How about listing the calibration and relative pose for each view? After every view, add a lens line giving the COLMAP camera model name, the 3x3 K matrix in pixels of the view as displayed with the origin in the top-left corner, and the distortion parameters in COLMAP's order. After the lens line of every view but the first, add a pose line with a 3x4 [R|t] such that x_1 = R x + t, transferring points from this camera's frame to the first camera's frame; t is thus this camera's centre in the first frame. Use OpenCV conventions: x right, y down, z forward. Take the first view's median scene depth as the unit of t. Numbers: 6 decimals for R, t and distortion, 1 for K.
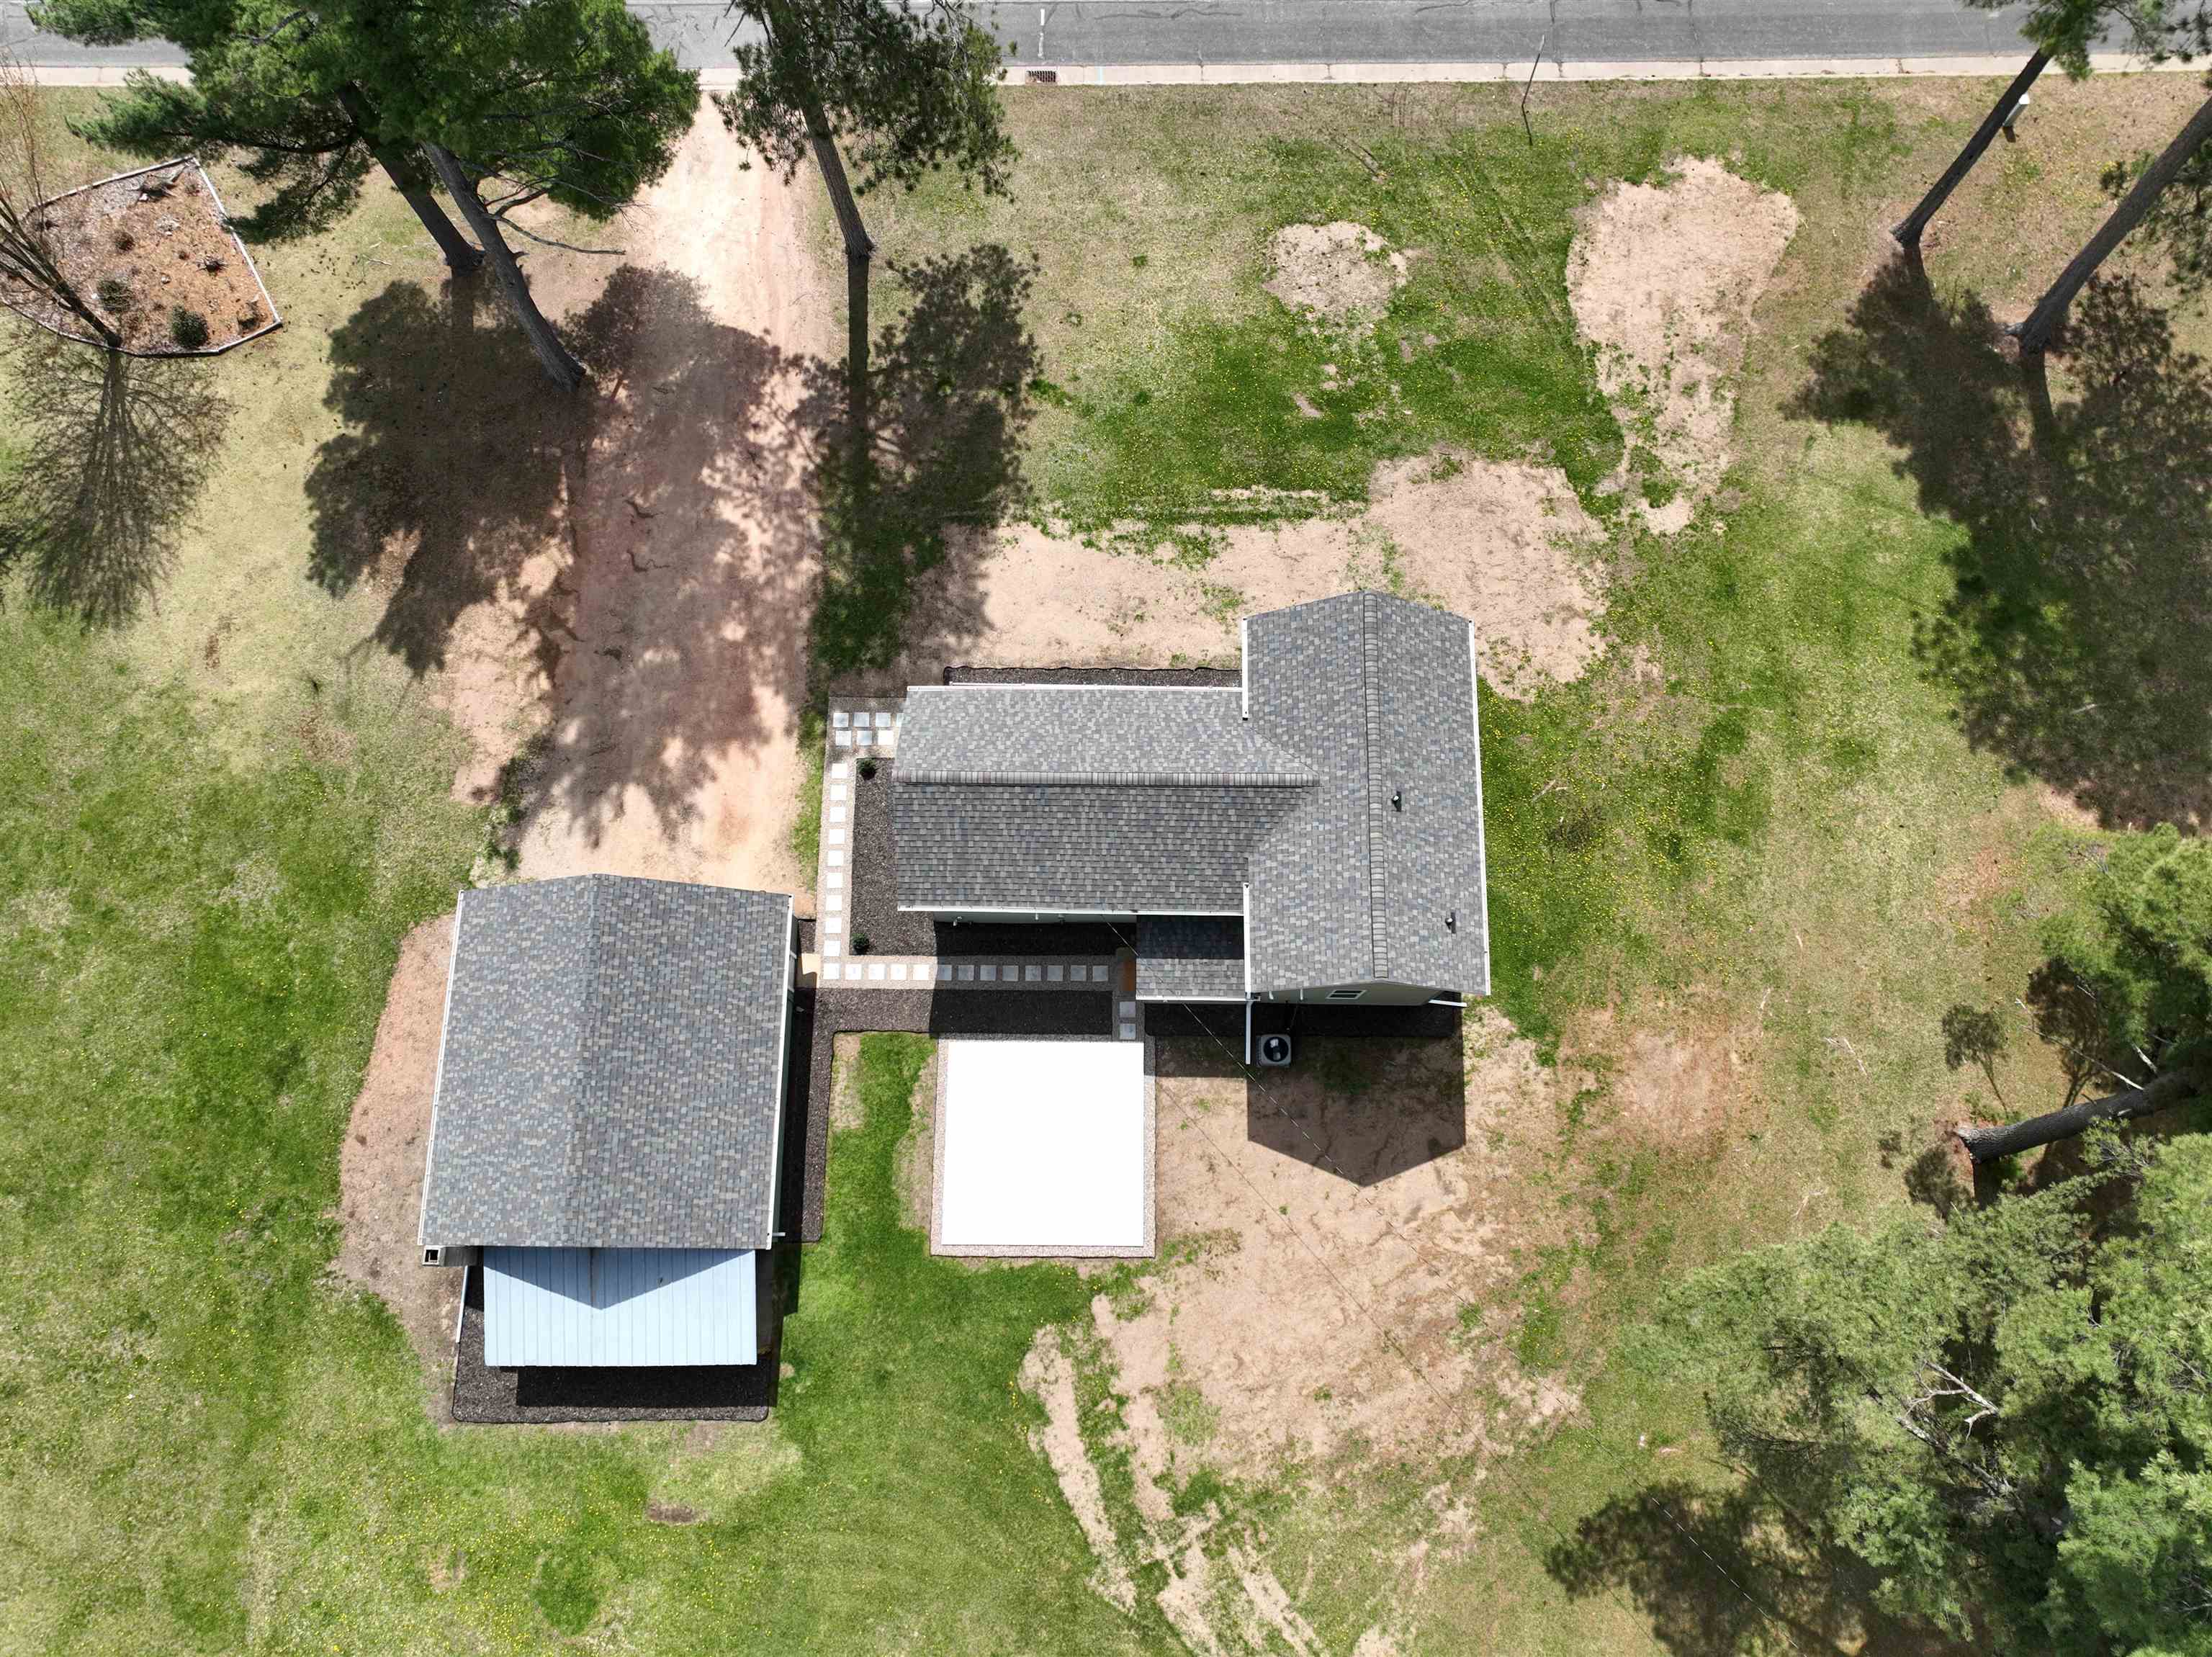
lens RADIAL K [[1559.0, 0, 1099.6], [0, 1559.0, 830.7], [0, 0, 1]] dist [0.000765, -0.000692]
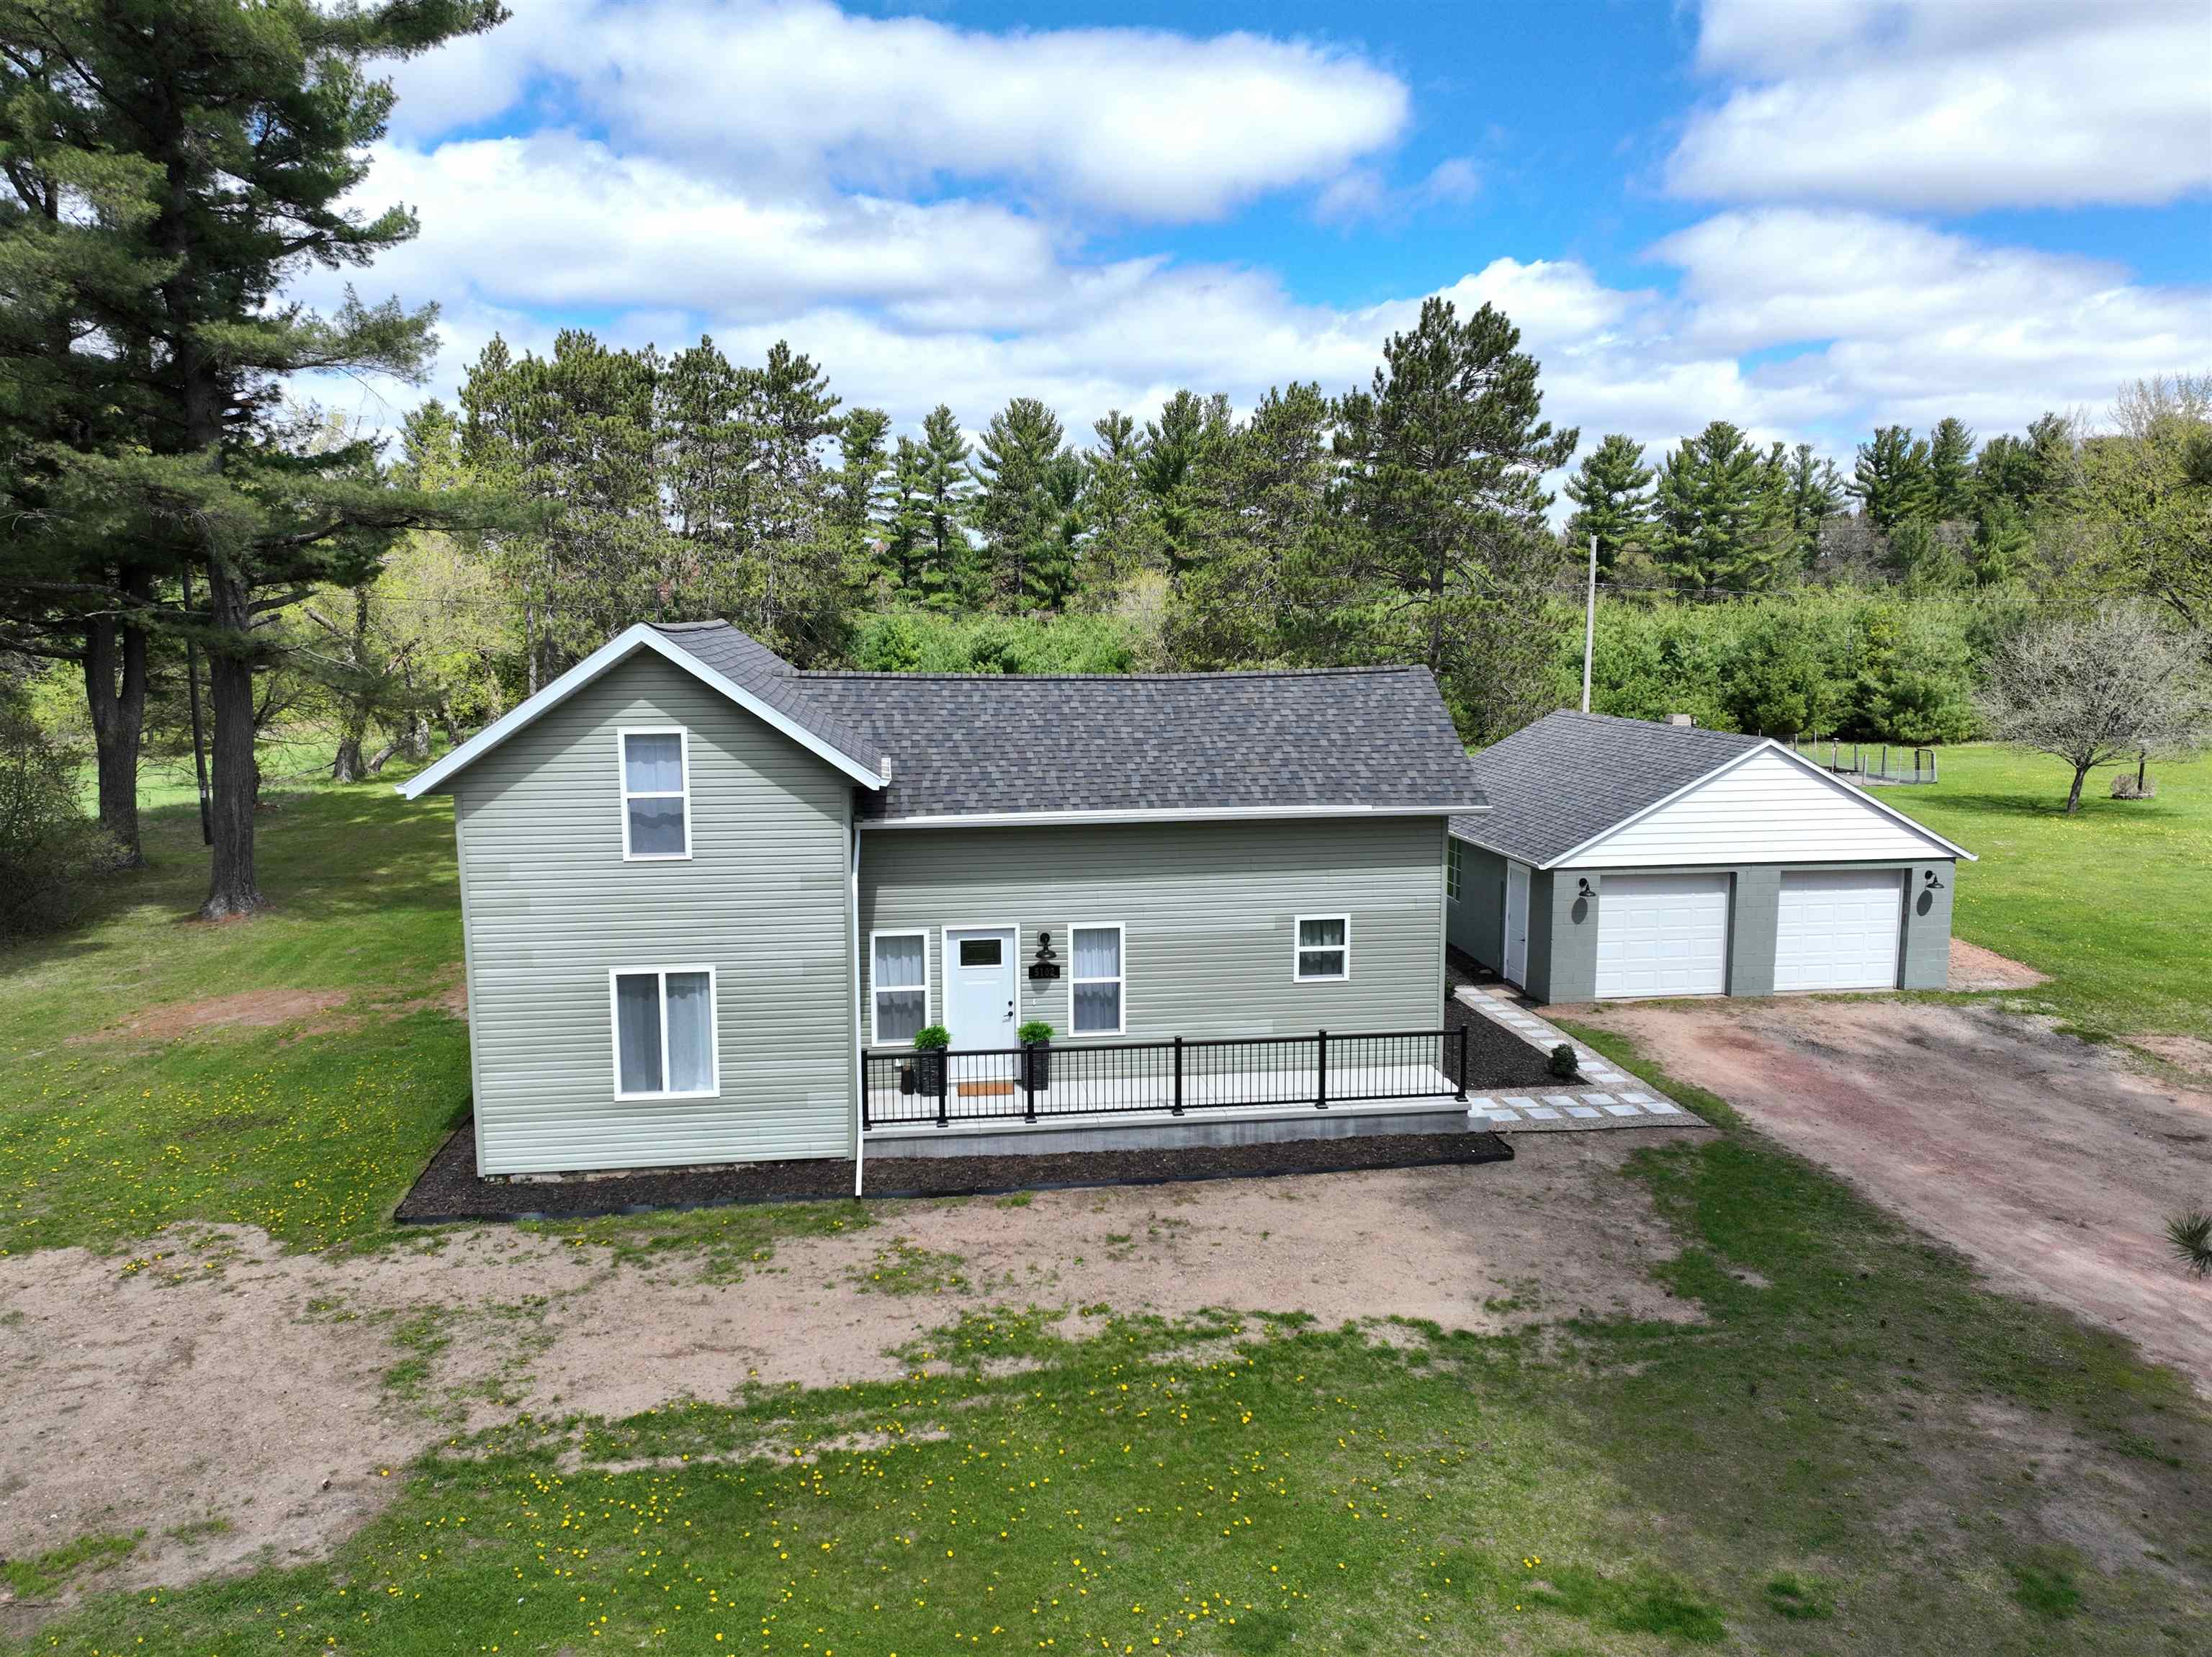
lens RADIAL K [[1559.0, 0, 1107.6], [0, 1559.0, 837.6], [0, 0, 1]] dist [0.000765, -0.000692]
pose [[-0.987830, 0.005352, -0.155443, 0.100259], [-0.154364, 0.088666, 0.984028, -0.600184], [0.019049, 0.996047, -0.086761, 1.025552]]
